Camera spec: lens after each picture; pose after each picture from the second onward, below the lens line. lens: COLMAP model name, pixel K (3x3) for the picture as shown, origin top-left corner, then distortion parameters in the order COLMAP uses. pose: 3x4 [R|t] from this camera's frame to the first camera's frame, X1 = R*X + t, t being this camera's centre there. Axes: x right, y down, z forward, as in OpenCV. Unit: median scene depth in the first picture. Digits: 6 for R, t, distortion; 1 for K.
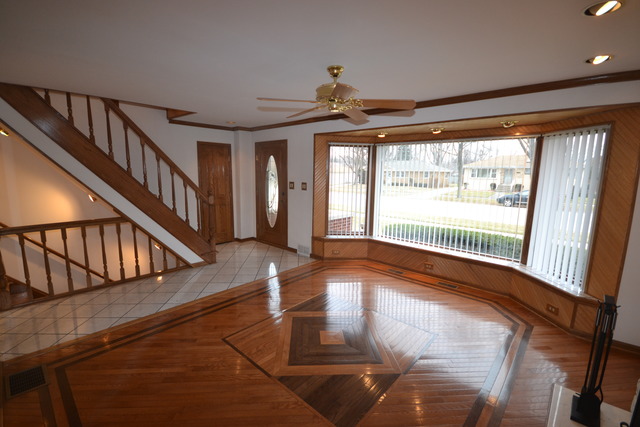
lens RADIAL K [[283.3, 0, 318.3], [0, 283.3, 216.2], [0, 0, 1]] dist [0.009819, -0.000074]
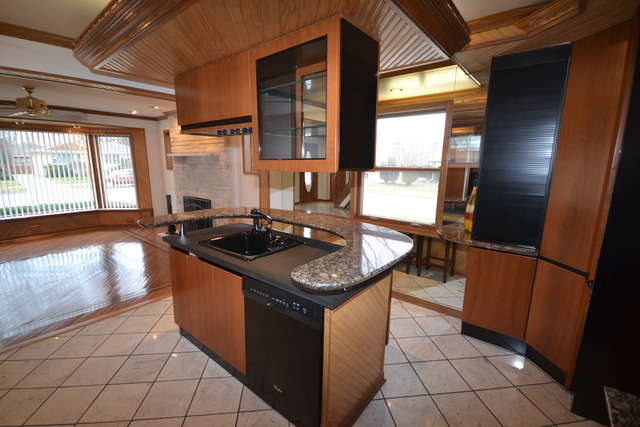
lens RADIAL K [[286.9, 0, 320.0], [0, 286.9, 213.5], [0, 0, 1]] dist [-0.001385, -0.000579]
pose [[-0.067747, -0.197845, 0.977889, -0.996826], [0.145803, 0.967655, 0.205875, 0.034411], [-0.986991, 0.156527, -0.036710, -0.240508]]
